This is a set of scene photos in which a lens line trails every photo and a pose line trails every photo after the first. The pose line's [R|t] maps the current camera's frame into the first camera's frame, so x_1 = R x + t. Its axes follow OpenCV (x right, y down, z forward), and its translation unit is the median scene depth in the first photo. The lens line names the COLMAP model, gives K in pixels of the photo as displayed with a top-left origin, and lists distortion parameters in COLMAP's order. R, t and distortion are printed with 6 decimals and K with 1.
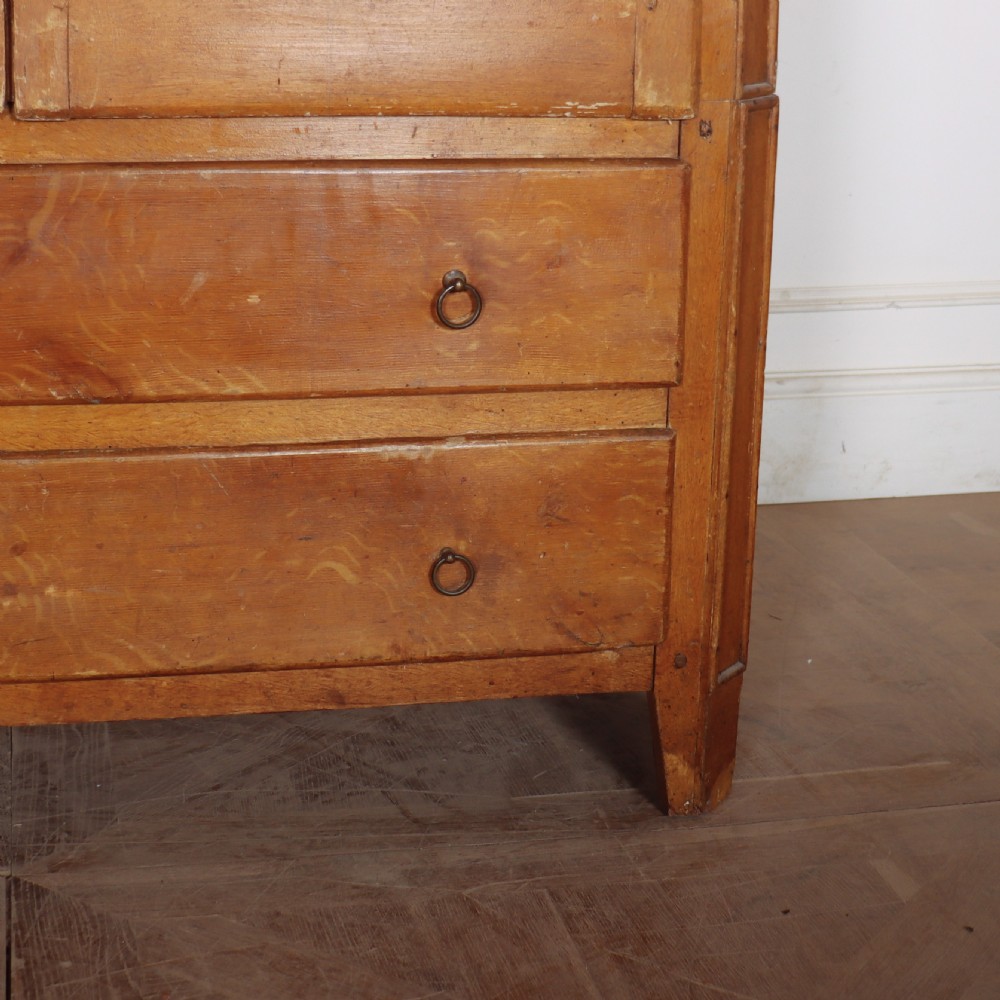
lens RADIAL K [[2217.7, 0, 499.4], [0, 2217.7, 351.9], [0, 0, 1]] dist [-0.165120, 0.085500]
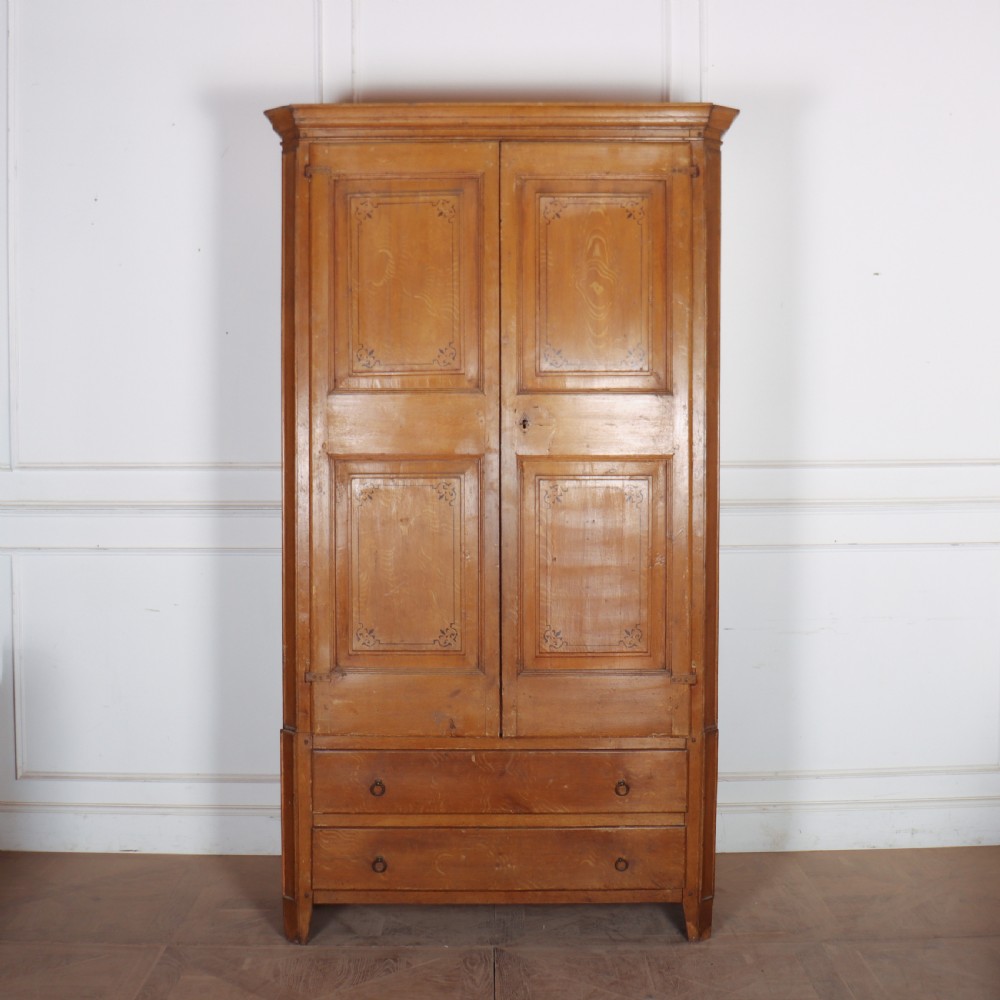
lens RADIAL K [[1739.6, 0, 500.0], [0, 1739.6, 500.0], [0, 0, 1]] dist [-0.165409, 0.122522]
pose [[0.979851, -0.006180, -0.199632, 0.341978], [-0.021493, 0.990454, -0.136155, -0.096922], [0.198568, 0.137703, 0.970365, -1.786753]]
